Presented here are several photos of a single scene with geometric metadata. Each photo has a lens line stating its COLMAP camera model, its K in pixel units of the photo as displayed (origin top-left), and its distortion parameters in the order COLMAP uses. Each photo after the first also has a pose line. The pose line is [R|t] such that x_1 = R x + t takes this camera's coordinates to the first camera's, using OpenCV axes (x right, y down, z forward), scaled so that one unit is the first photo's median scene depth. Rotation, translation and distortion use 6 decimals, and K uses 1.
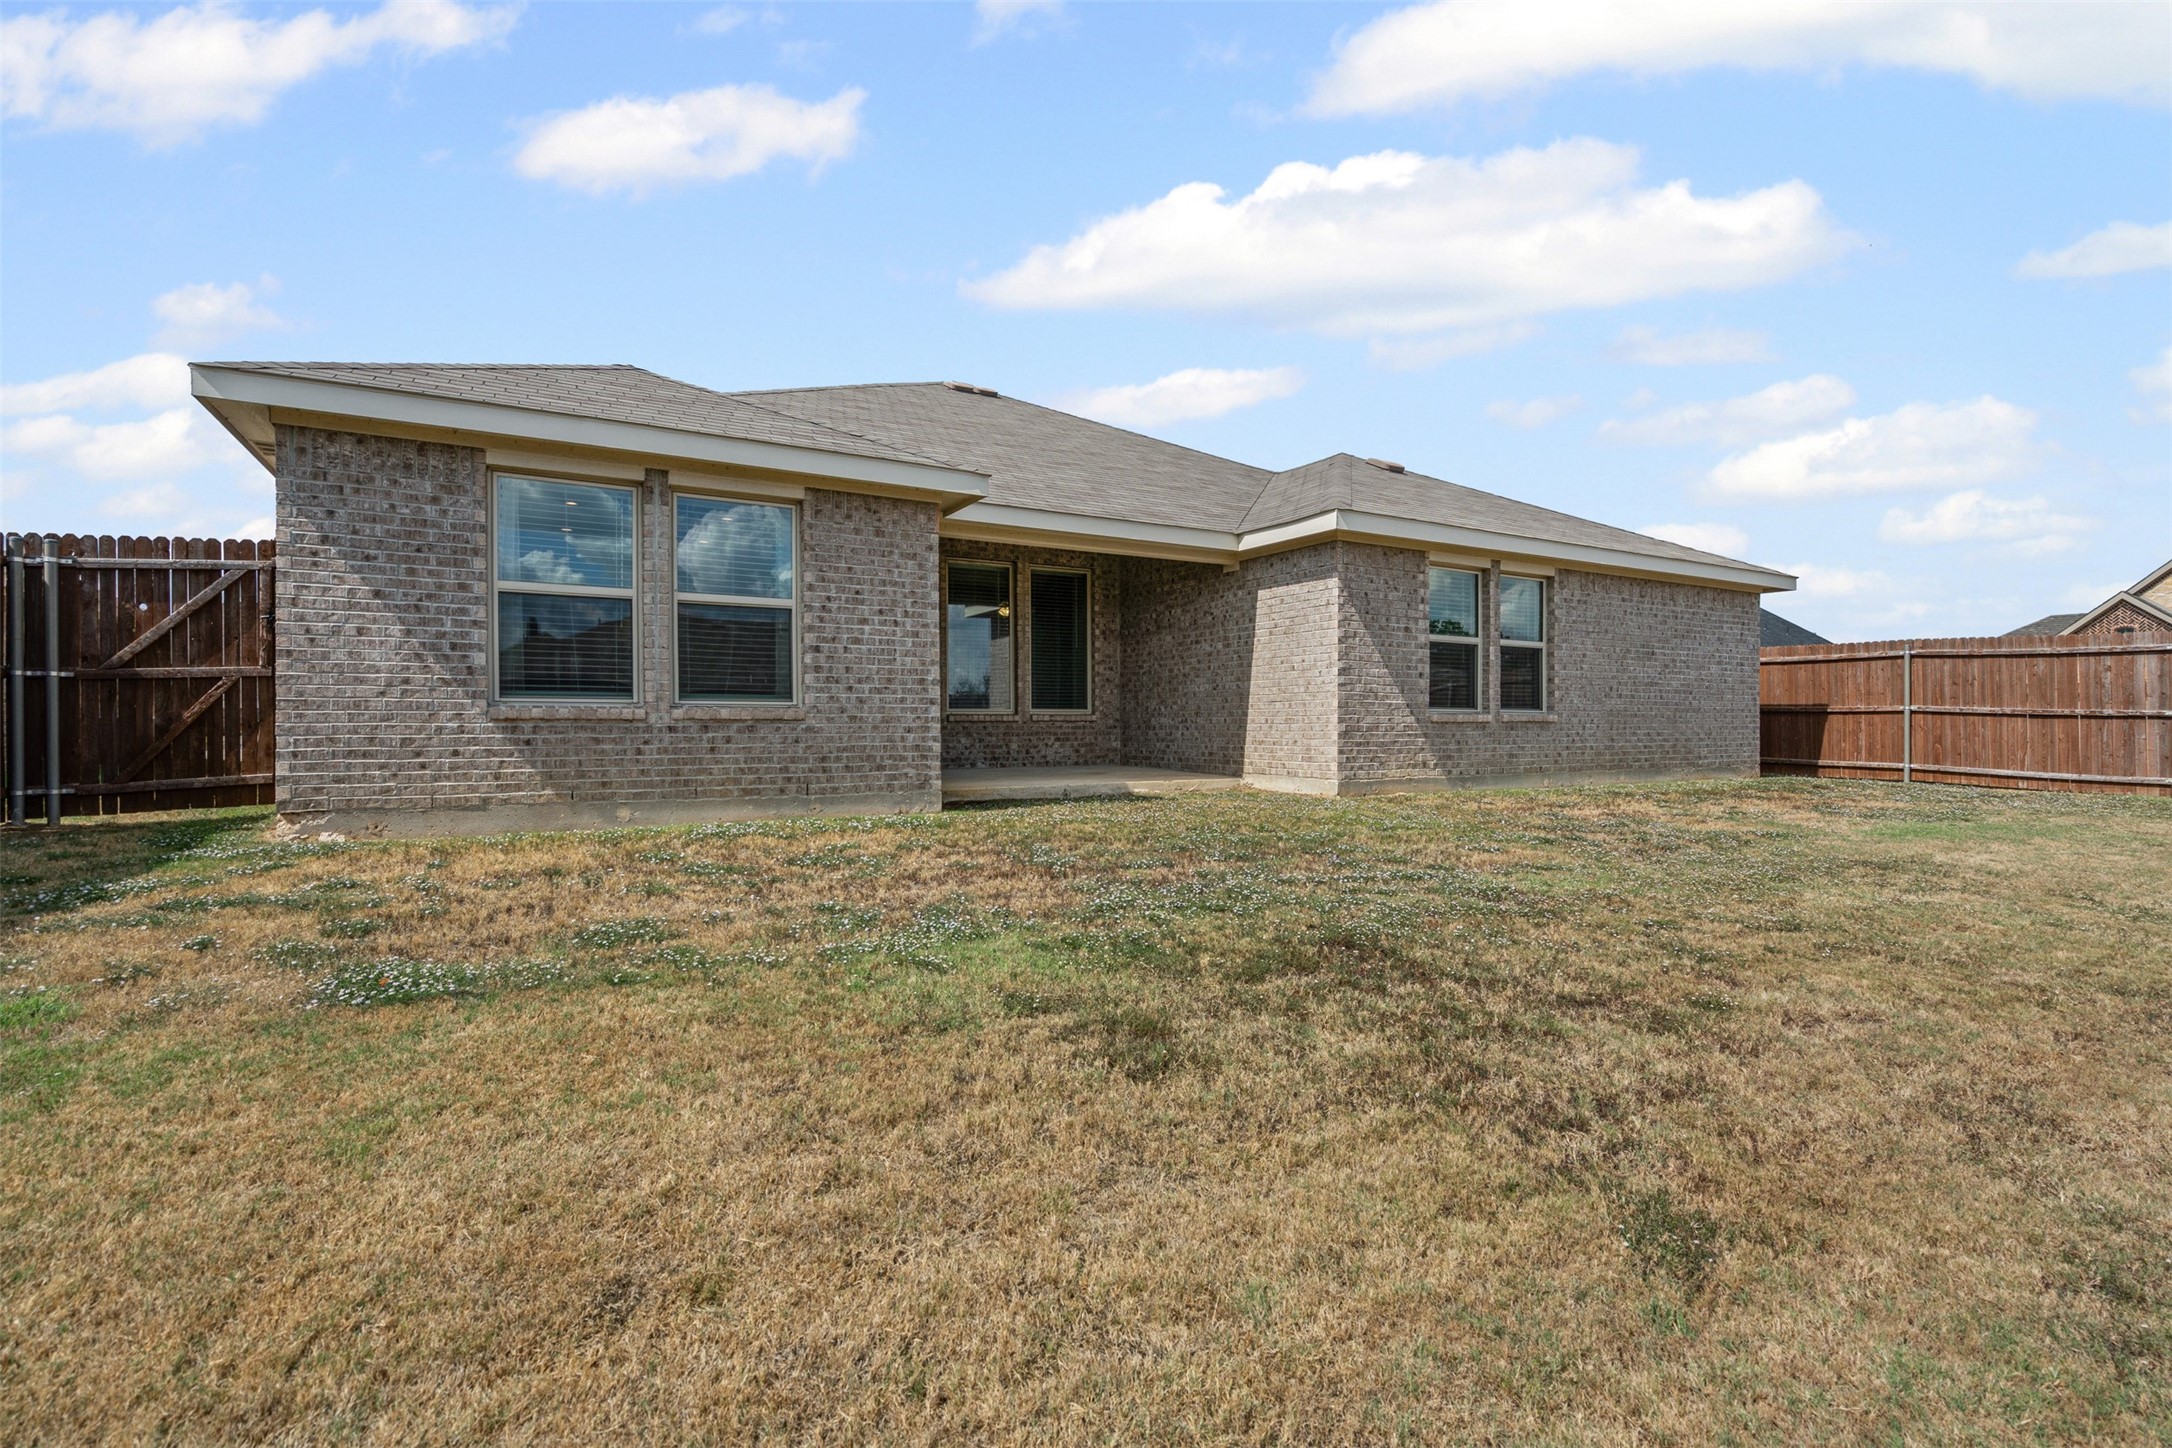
lens RADIAL K [[996.7, 0, 1091.1], [0, 996.7, 721.3], [0, 0, 1]] dist [-0.004143, 0.002125]
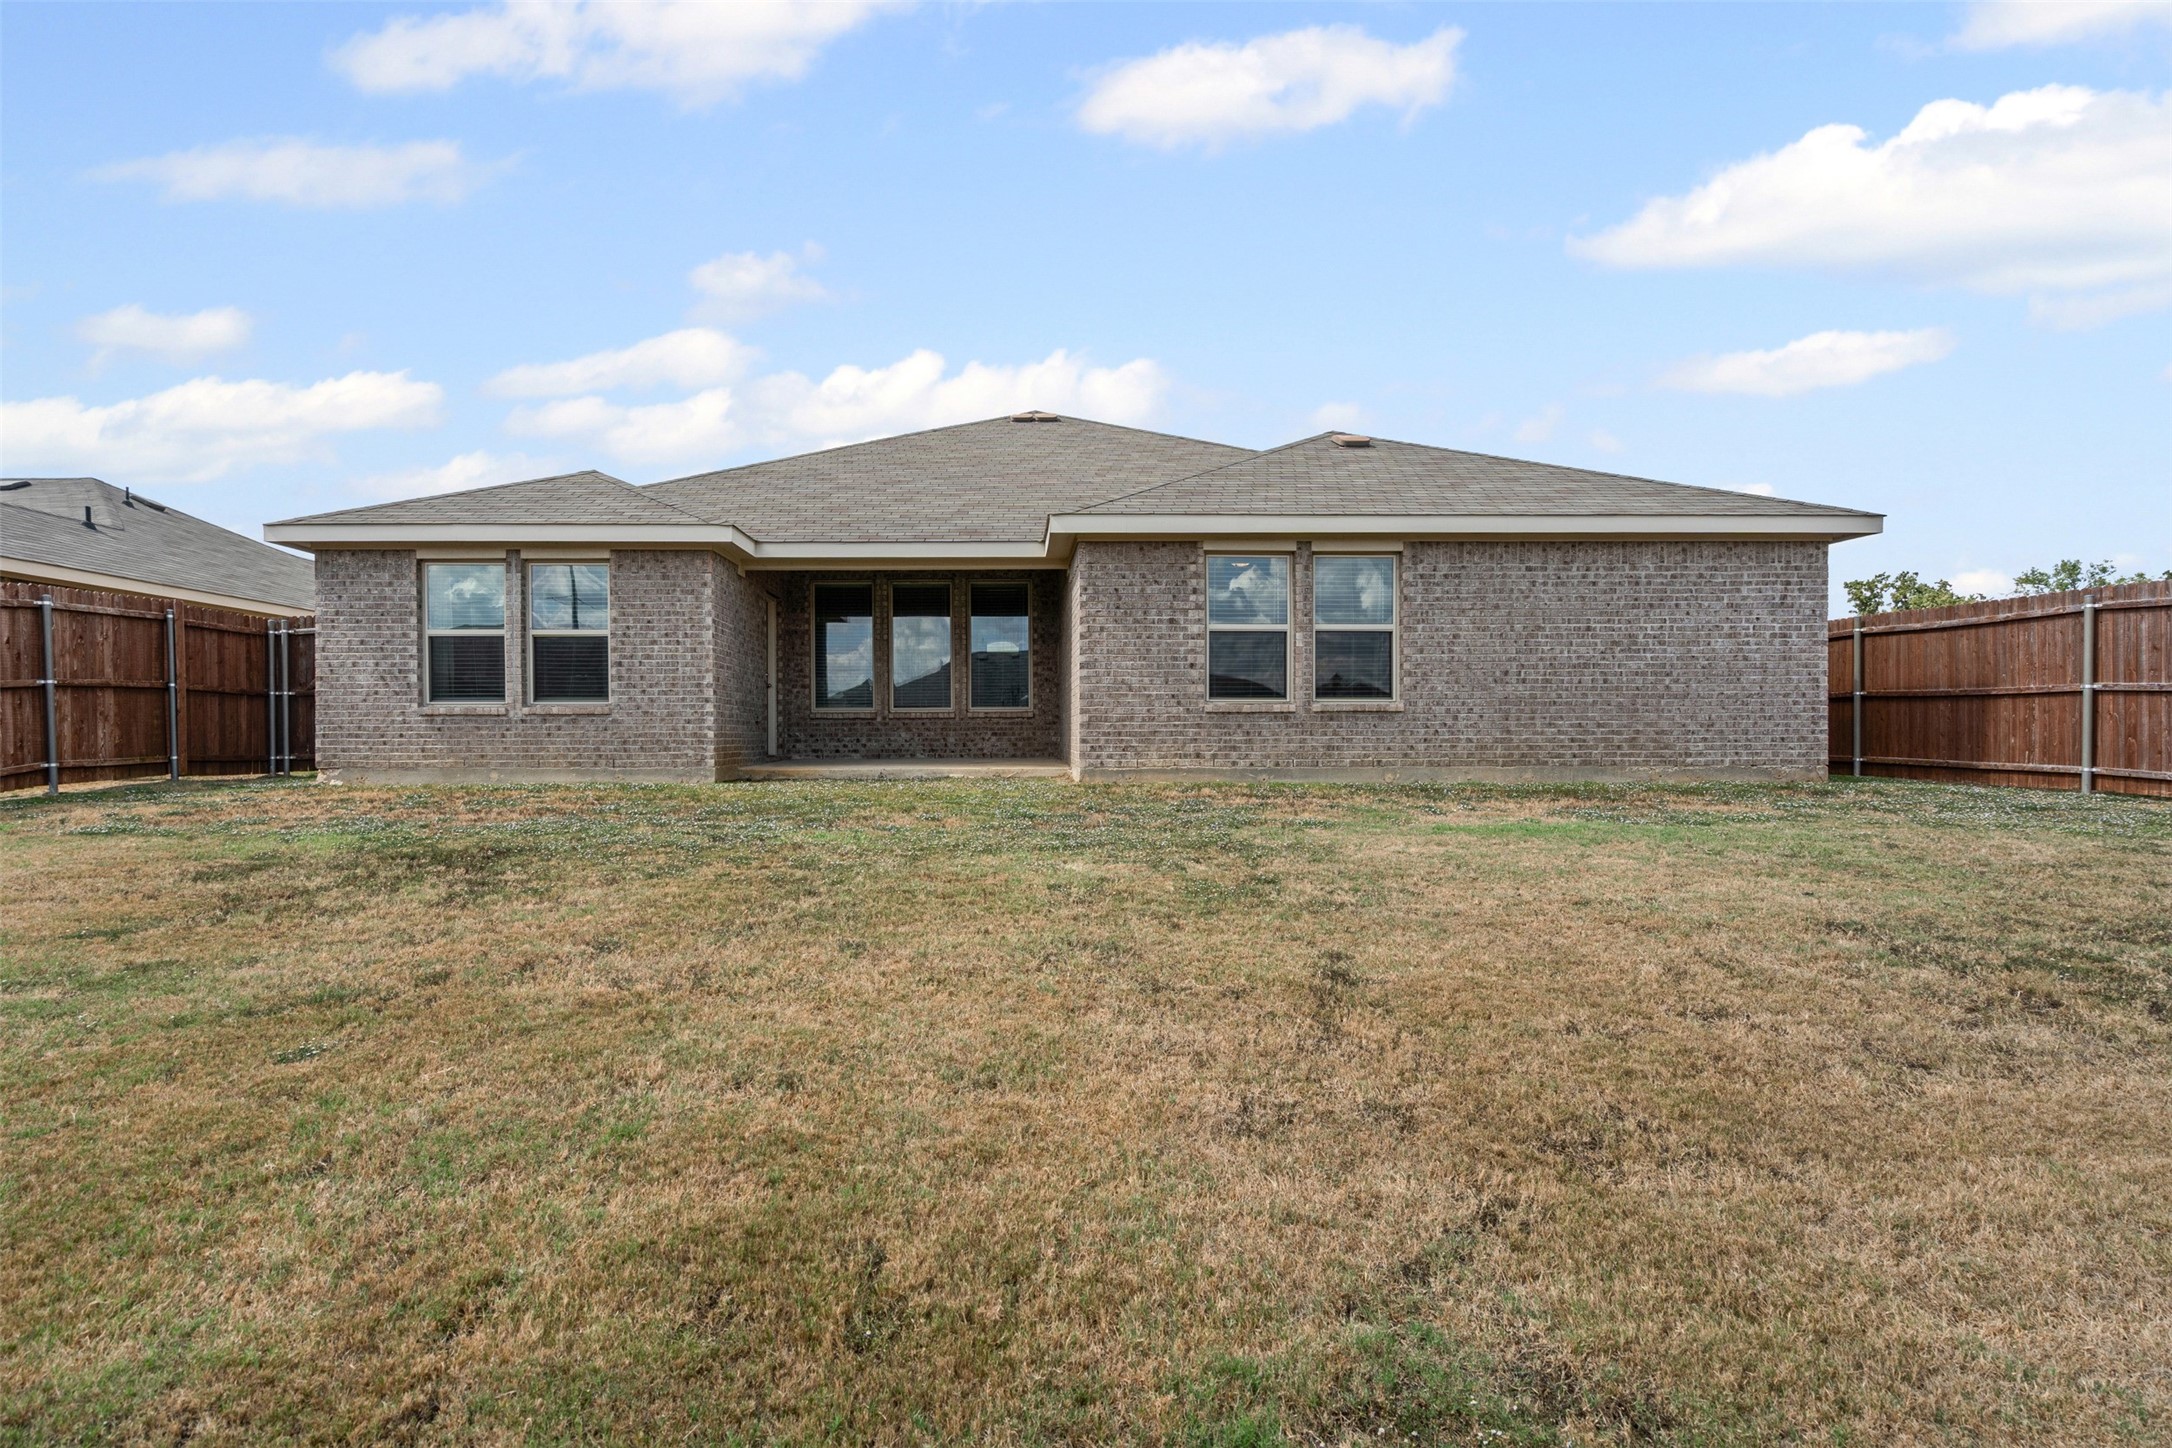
lens RADIAL K [[996.7, 0, 1076.4], [0, 996.7, 732.9], [0, 0, 1]] dist [-0.004143, 0.002125]
pose [[0.871424, -0.004229, -0.490512, 0.921629], [0.005044, 0.999987, 0.000341, 0.025990], [0.490504, -0.002771, 0.871435, 0.085982]]
